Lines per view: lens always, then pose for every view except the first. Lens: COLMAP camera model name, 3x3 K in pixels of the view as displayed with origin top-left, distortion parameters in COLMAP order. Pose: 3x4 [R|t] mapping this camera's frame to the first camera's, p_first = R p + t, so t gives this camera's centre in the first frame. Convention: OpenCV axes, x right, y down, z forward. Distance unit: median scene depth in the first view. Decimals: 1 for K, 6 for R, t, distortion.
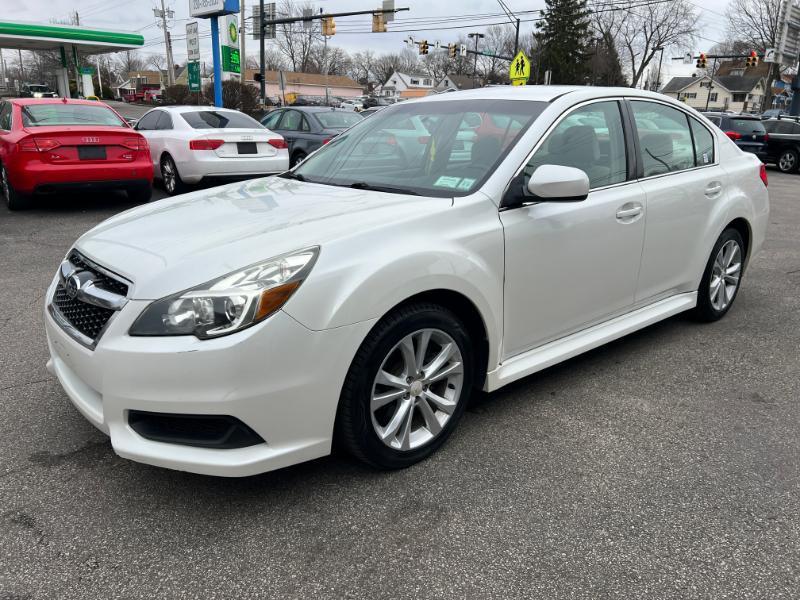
lens RADIAL K [[595.5, 0, 400.0], [0, 595.5, 300.0], [0, 0, 1]] dist [0.043827, -0.043144]
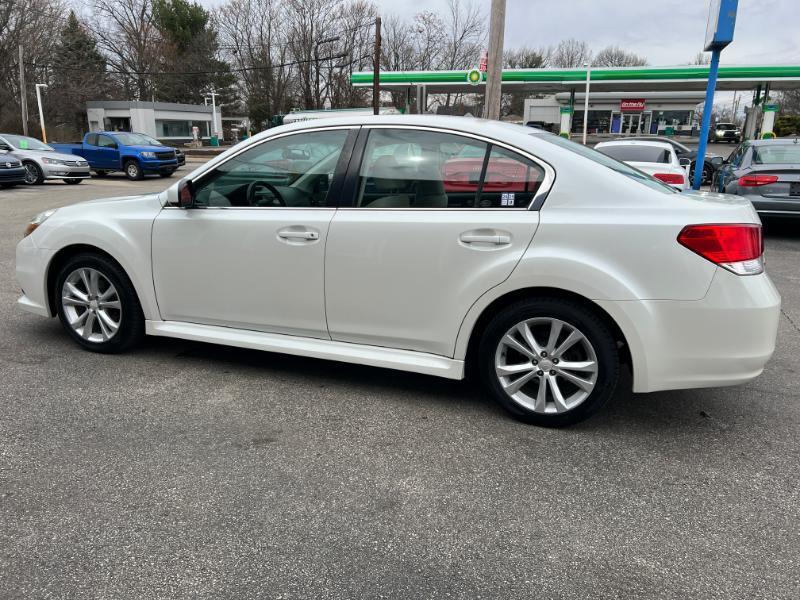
lens RADIAL K [[593.5, 0, 404.3], [0, 593.5, 298.7], [0, 0, 1]] dist [0.050840, -0.055399]
pose [[0.491106, 0.214367, -0.844311, 0.202972], [-0.263482, 0.960402, 0.090584, -0.026817], [0.830296, 0.177975, 0.528141, 0.092596]]
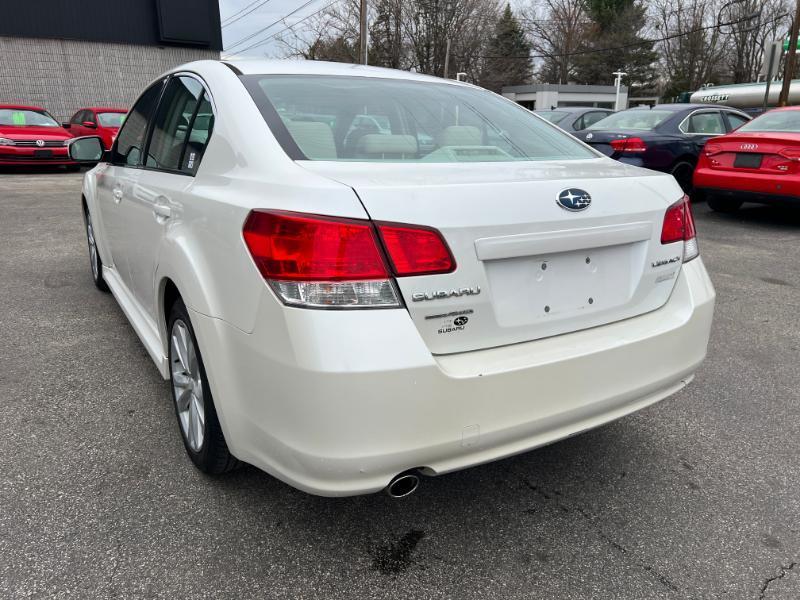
lens RADIAL K [[594.5, 0, 404.2], [0, 594.5, 300.9], [0, 0, 1]] dist [0.044183, -0.043610]
pose [[-0.141897, 0.272809, -0.951546, 0.195688], [-0.302932, 0.903186, 0.304118, -0.064275], [0.942389, 0.331408, -0.045517, 0.230520]]
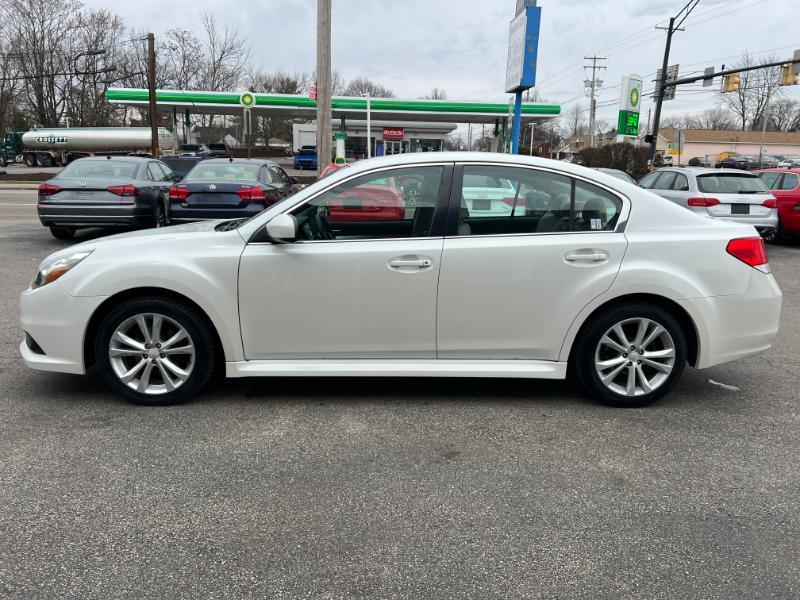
lens RADIAL K [[594.5, 0, 404.2], [0, 594.5, 300.9], [0, 0, 1]] dist [0.044183, -0.043610]
pose [[0.782817, 0.135184, -0.607390, 0.155856], [-0.190867, 0.981228, -0.027606, -0.006481], [0.592256, 0.137542, 0.793924, 0.018439]]
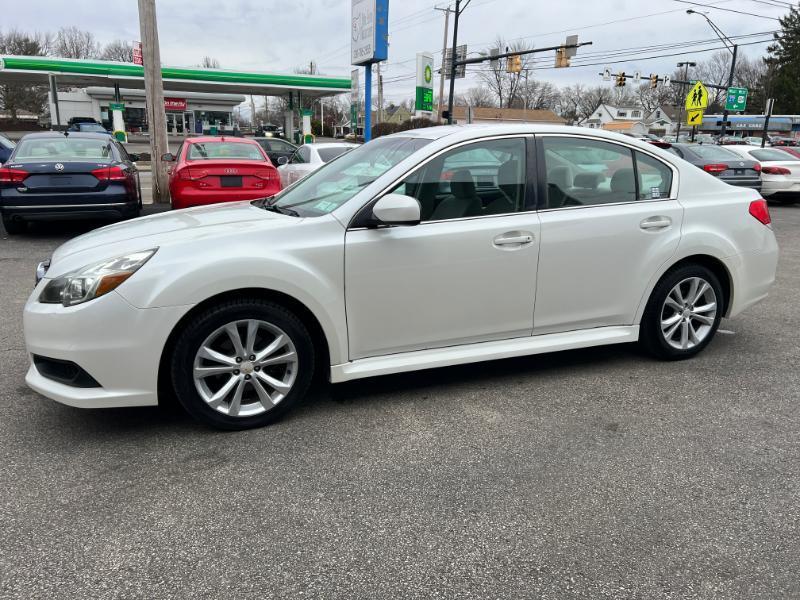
lens RADIAL K [[594.5, 0, 404.2], [0, 594.5, 300.9], [0, 0, 1]] dist [0.044183, -0.043610]
pose [[0.948709, 0.074664, -0.307206, 0.078709], [-0.090067, 0.995276, -0.036251, 0.002870], [0.303048, 0.062061, 0.950952, -0.010136]]
